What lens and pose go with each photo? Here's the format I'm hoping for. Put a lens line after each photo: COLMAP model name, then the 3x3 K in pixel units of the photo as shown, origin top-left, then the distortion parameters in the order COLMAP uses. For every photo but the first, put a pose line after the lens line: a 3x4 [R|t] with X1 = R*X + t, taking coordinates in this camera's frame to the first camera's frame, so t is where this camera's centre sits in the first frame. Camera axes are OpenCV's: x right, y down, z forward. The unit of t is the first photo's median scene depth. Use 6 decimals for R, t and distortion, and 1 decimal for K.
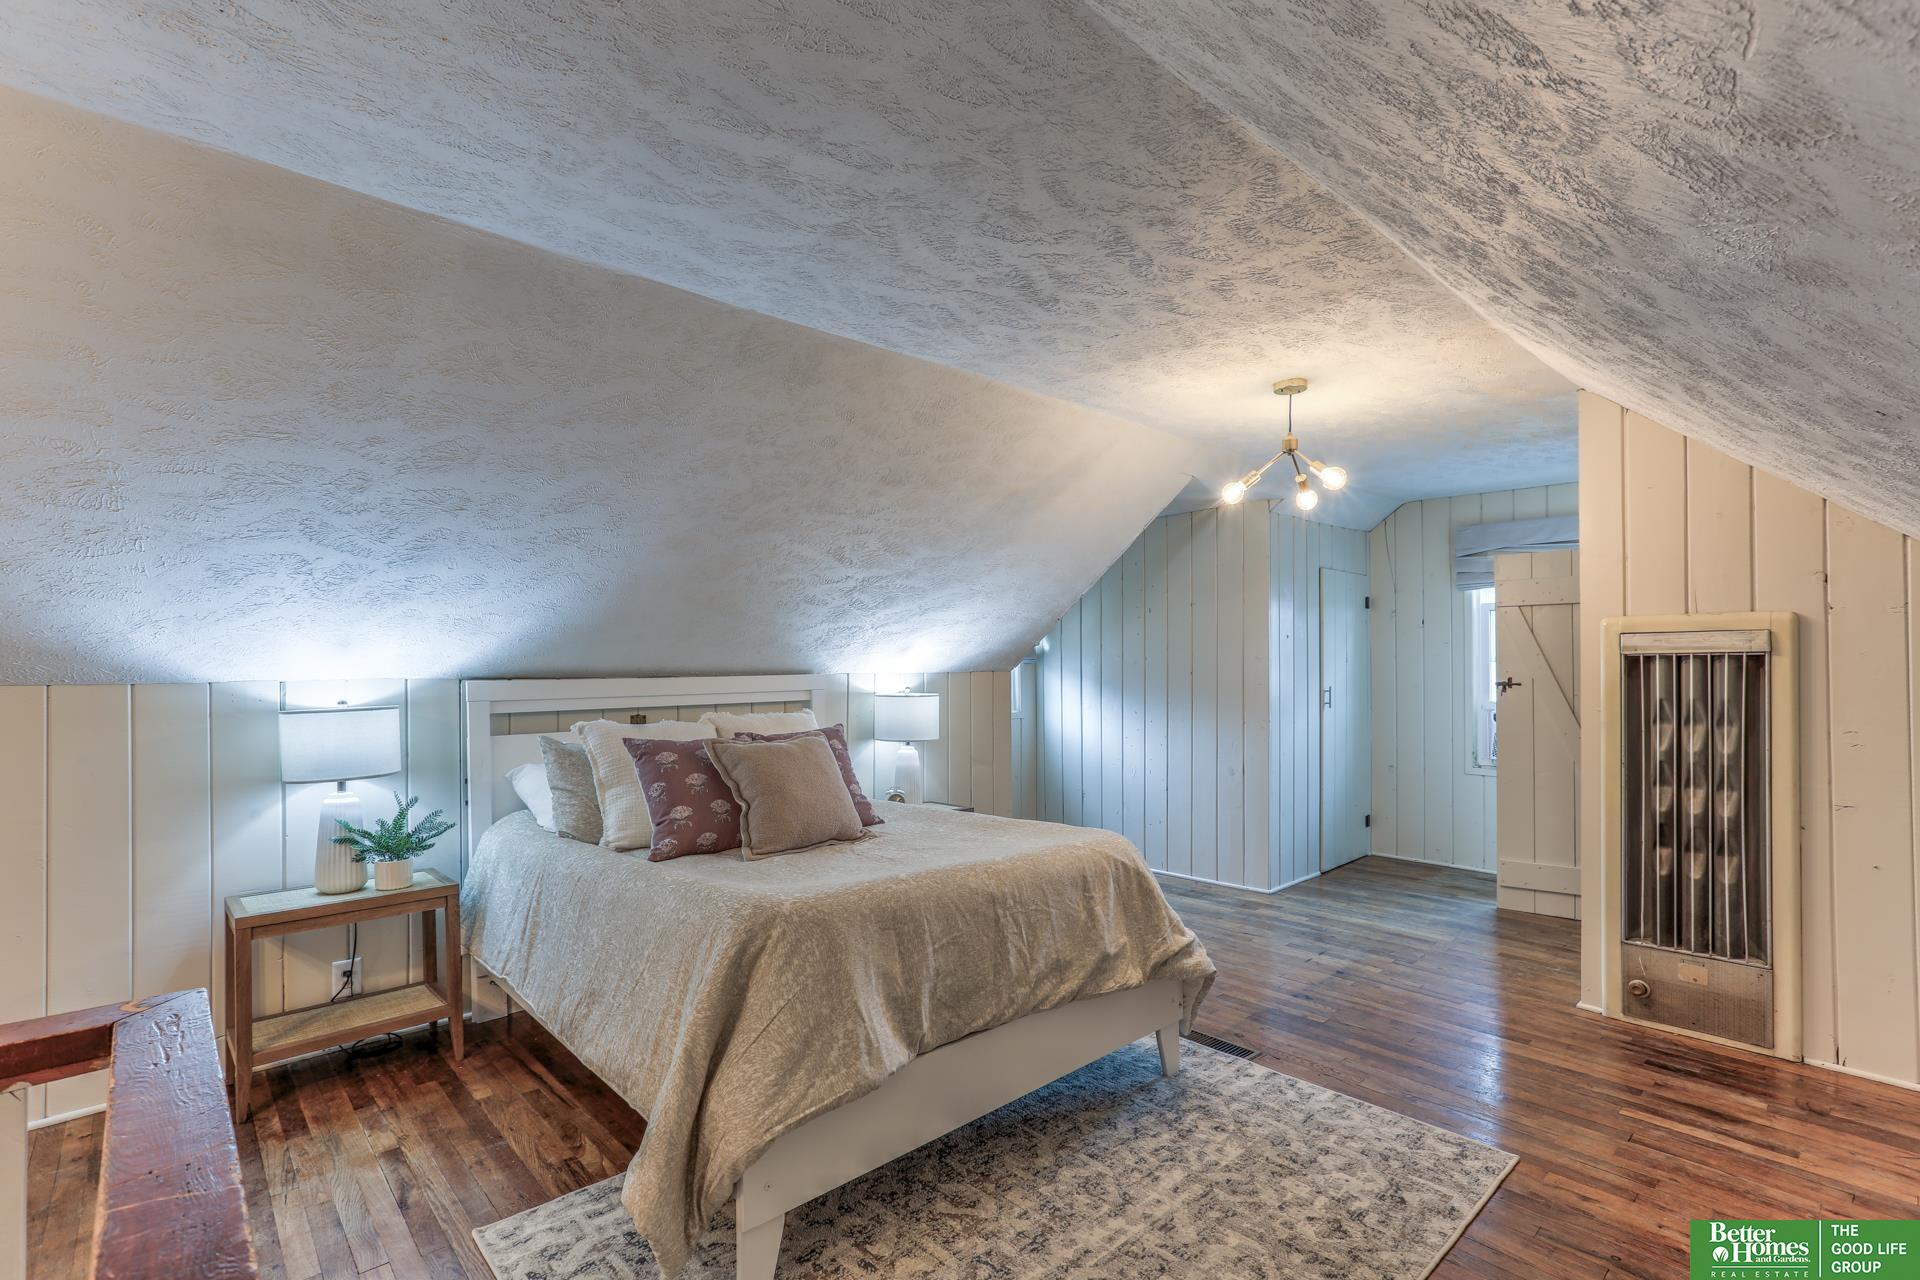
lens RADIAL K [[894.7, 0, 952.9], [0, 894.7, 642.8], [0, 0, 1]] dist [-0.031138, 0.021224]
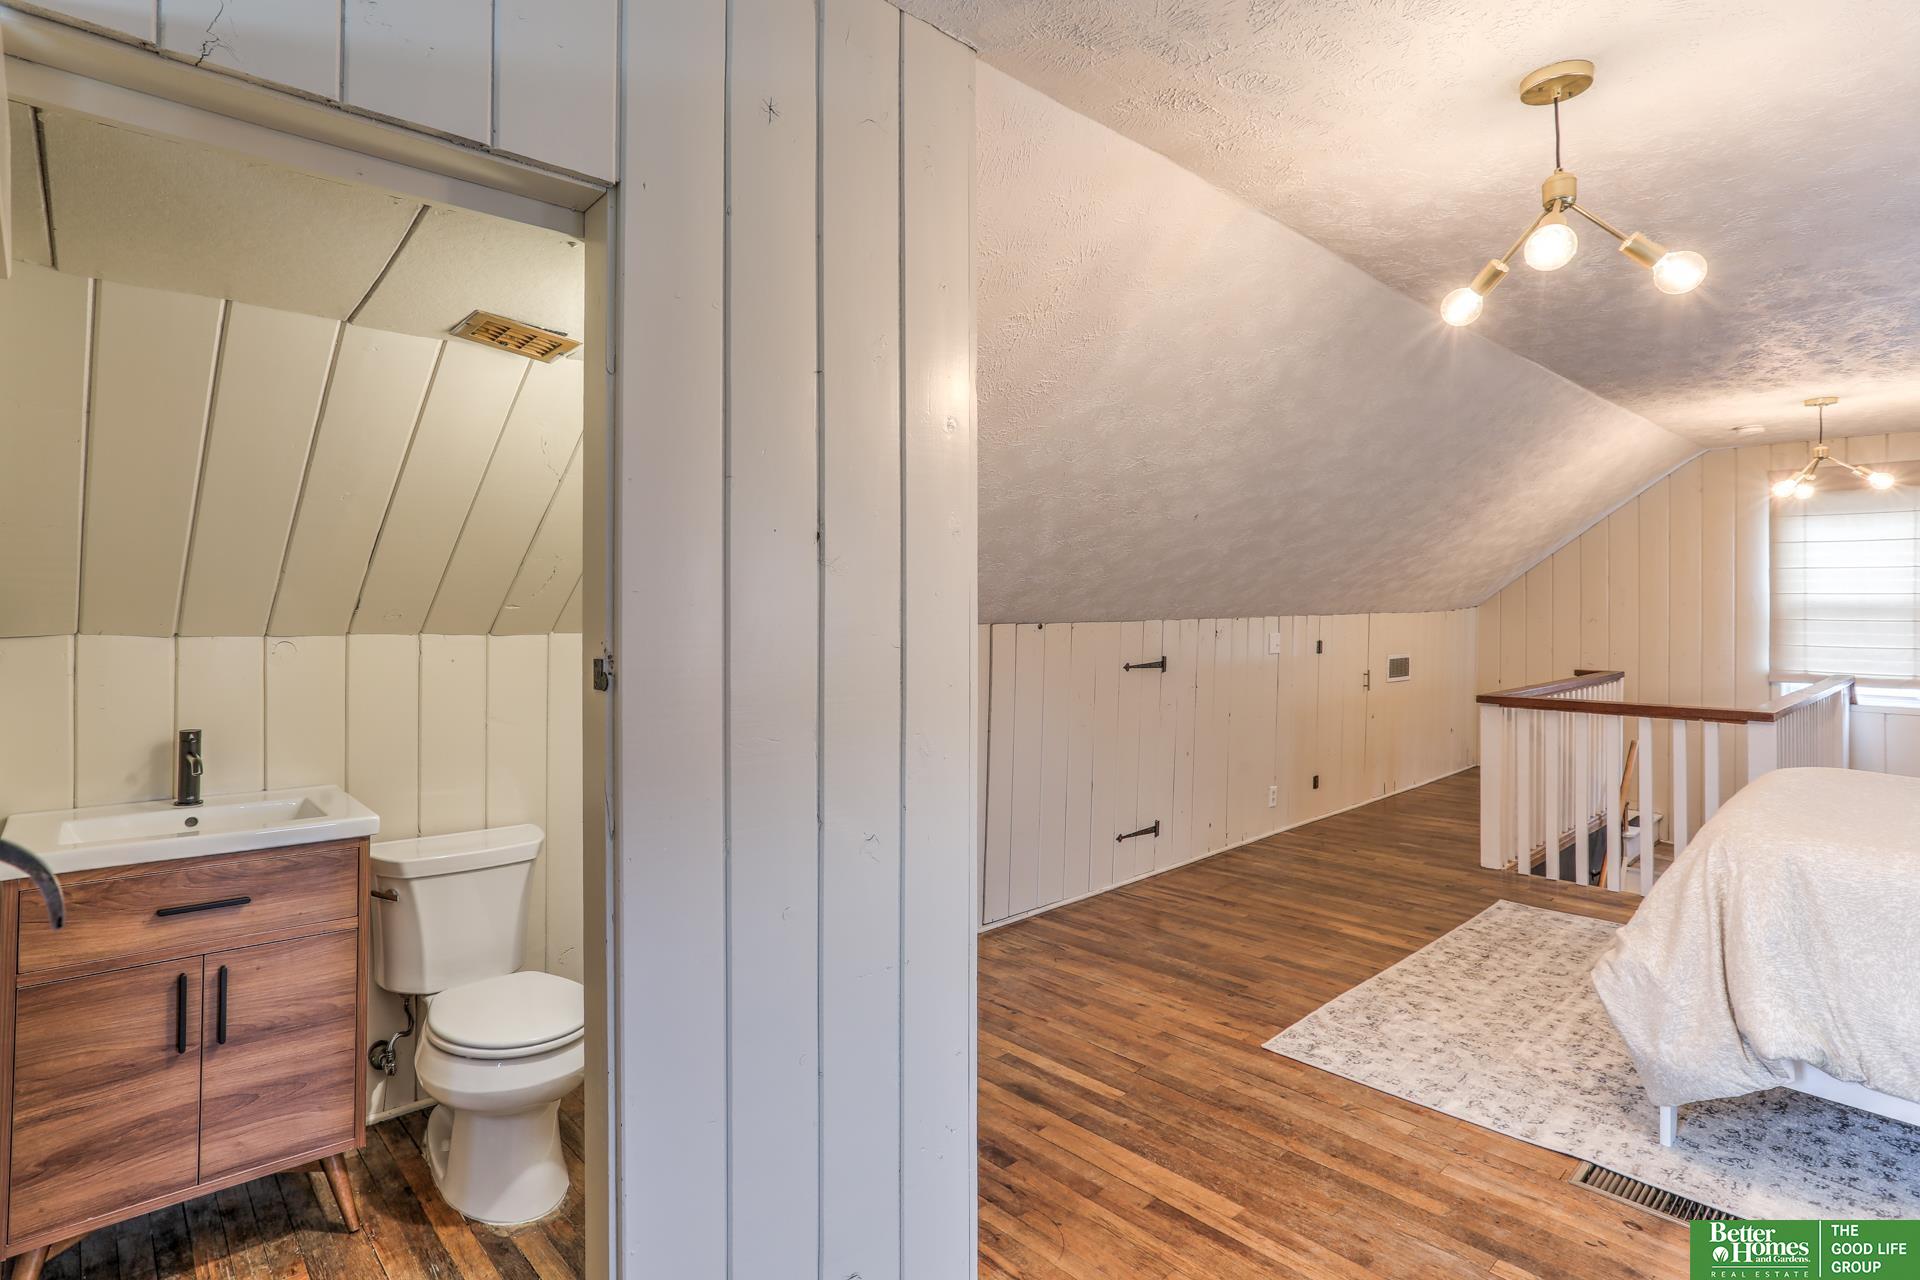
lens RADIAL K [[894.7, 0, 952.9], [0, 894.7, 642.8], [0, 0, 1]] dist [-0.031138, 0.021224]
pose [[-0.999997, 0.002300, -0.000586, 0.995483], [0.002298, 0.999990, 0.003847, 0.069572], [0.000595, 0.003846, -0.999992, 2.046082]]
